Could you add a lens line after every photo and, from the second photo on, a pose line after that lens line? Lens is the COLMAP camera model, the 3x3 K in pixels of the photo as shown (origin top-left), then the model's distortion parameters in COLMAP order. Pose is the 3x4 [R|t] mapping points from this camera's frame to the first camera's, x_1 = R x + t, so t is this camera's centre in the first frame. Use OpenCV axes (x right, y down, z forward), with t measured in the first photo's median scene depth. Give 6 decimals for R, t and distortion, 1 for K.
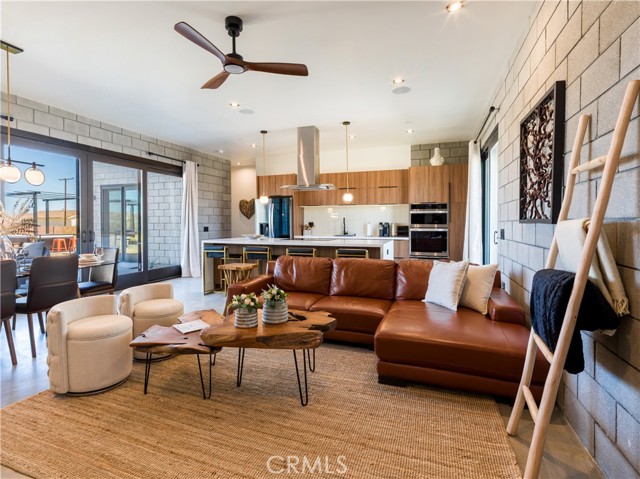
lens RADIAL K [[329.4, 0, 314.7], [0, 329.4, 230.4], [0, 0, 1]] dist [0.002302, -0.001442]
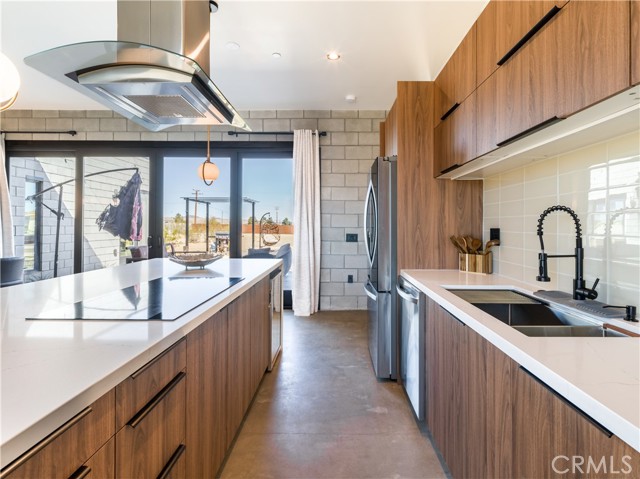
lens RADIAL K [[314.1, 0, 331.9], [0, 314.1, 221.0], [0, 0, 1]] dist [0.000499, -0.000522]
pose [[0.327207, -0.003361, -0.944947, 0.232692], [-0.022225, 0.999690, -0.011252, -0.029190], [0.944691, 0.024683, 0.327031, 0.923585]]
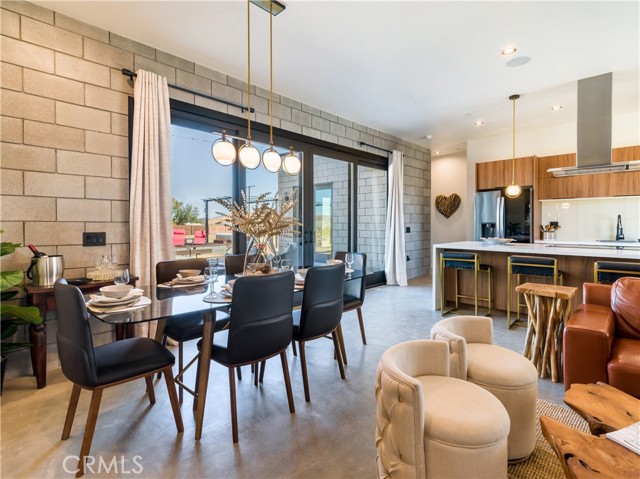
lens RADIAL K [[329.4, 0, 314.7], [0, 329.4, 230.4], [0, 0, 1]] dist [0.002302, -0.001442]
pose [[0.905770, 0.009293, -0.423668, -0.220355], [-0.010267, 0.999947, -0.000016, -0.000012], [0.423646, 0.004365, 0.905817, 0.140348]]
